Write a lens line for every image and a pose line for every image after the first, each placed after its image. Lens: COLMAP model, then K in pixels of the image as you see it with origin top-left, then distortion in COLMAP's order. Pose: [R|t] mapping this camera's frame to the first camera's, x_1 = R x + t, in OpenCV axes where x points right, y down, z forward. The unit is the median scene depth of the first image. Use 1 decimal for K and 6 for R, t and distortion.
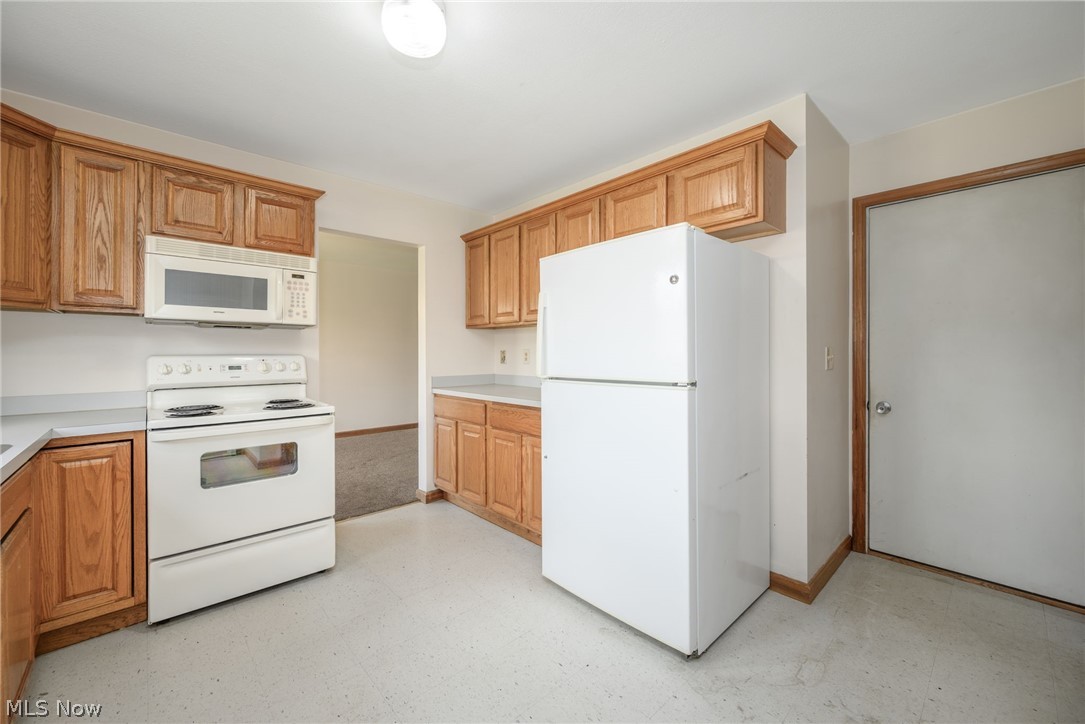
lens RADIAL K [[432.0, 0, 546.5], [0, 432.0, 349.2], [0, 0, 1]] dist [0.000546, 0.000070]
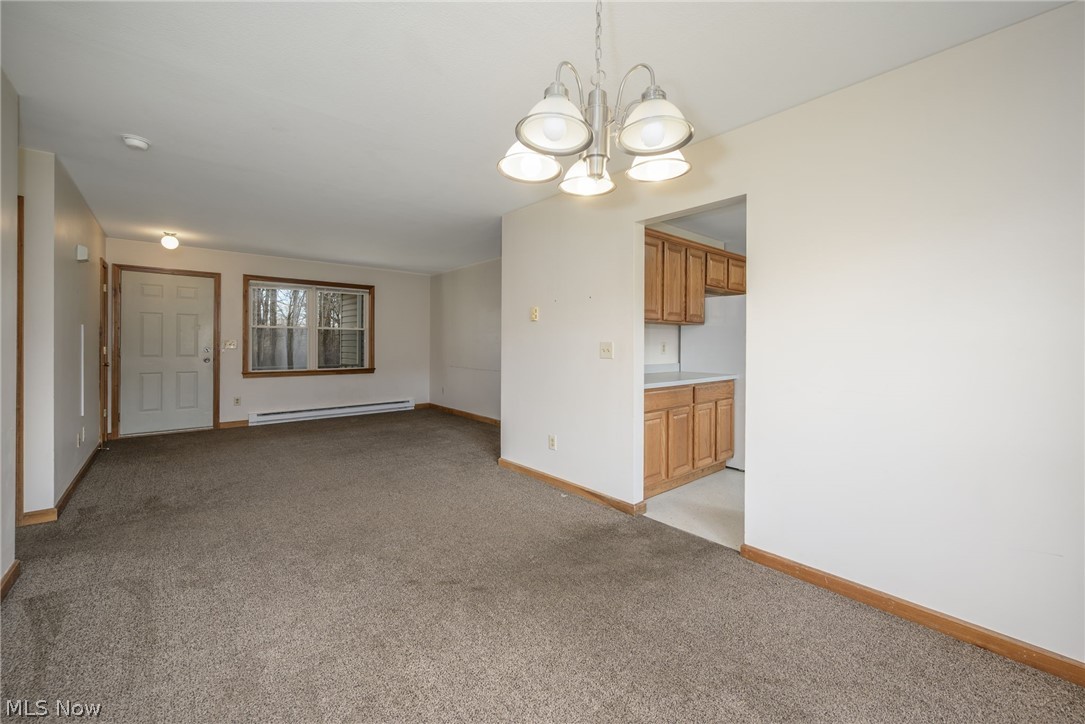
lens RADIAL K [[432.0, 0, 546.5], [0, 432.0, 349.2], [0, 0, 1]] dist [0.000546, 0.000070]
pose [[0.036843, -0.004252, 0.999312, -1.401956], [-0.003299, 0.999985, 0.004377, 0.016149], [-0.999316, -0.003458, 0.036829, 1.390989]]
